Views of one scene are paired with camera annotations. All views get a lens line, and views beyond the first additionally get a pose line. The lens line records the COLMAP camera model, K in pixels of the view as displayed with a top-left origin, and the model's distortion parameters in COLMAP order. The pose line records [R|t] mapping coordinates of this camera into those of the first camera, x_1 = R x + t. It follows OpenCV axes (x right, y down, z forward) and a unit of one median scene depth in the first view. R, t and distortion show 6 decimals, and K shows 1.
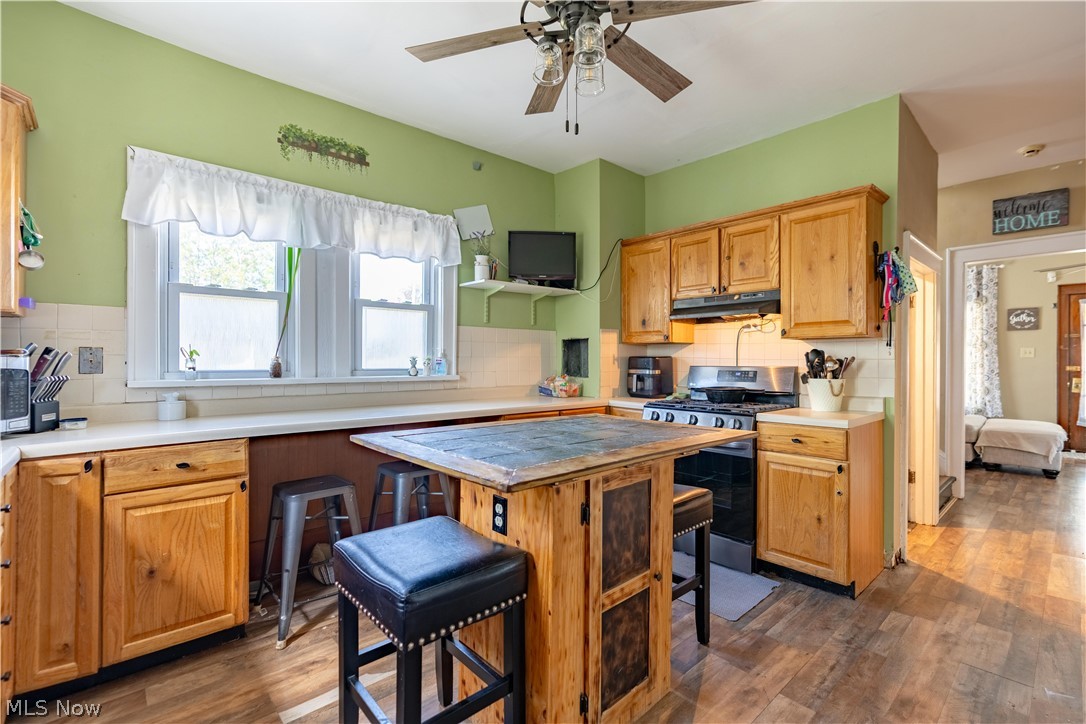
lens RADIAL K [[489.4, 0, 543.0], [0, 489.4, 362.0], [0, 0, 1]] dist [-0.021500, -0.000040]
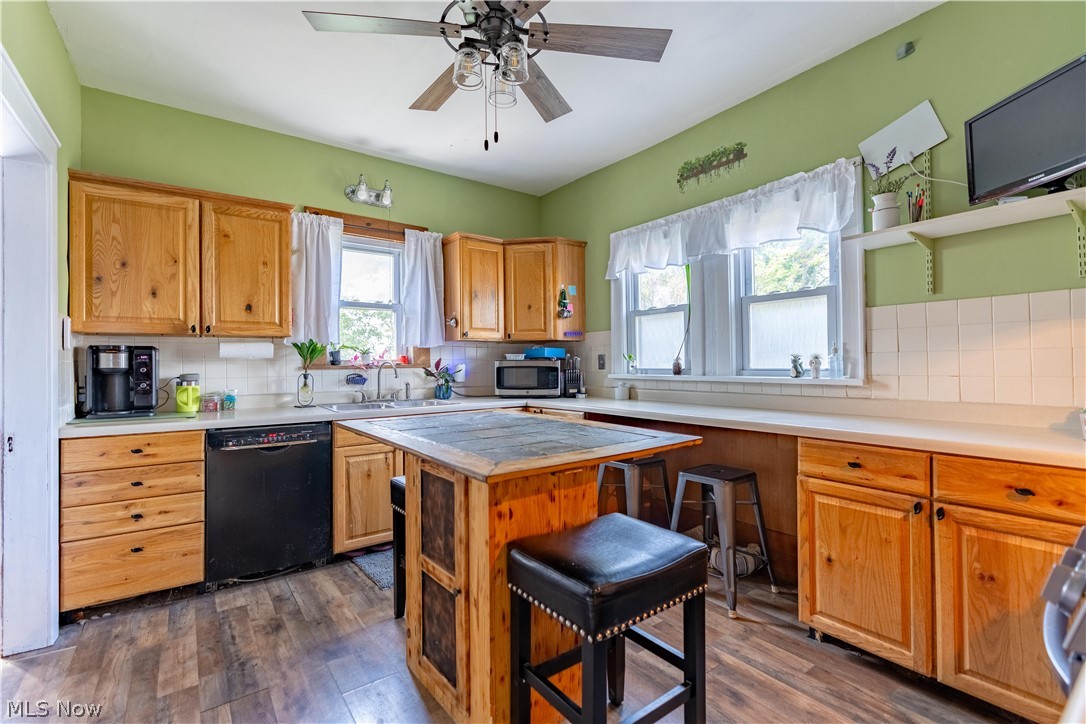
lens RADIAL K [[483.5, 0, 543.0], [0, 483.5, 362.0], [0, 0, 1]] dist [0.000988, 0.000131]
pose [[-0.103404, -0.009846, -0.994591, 0.702931], [0.000811, 0.999950, -0.009983, 0.011782], [0.994639, -0.001839, -0.103391, 0.784714]]
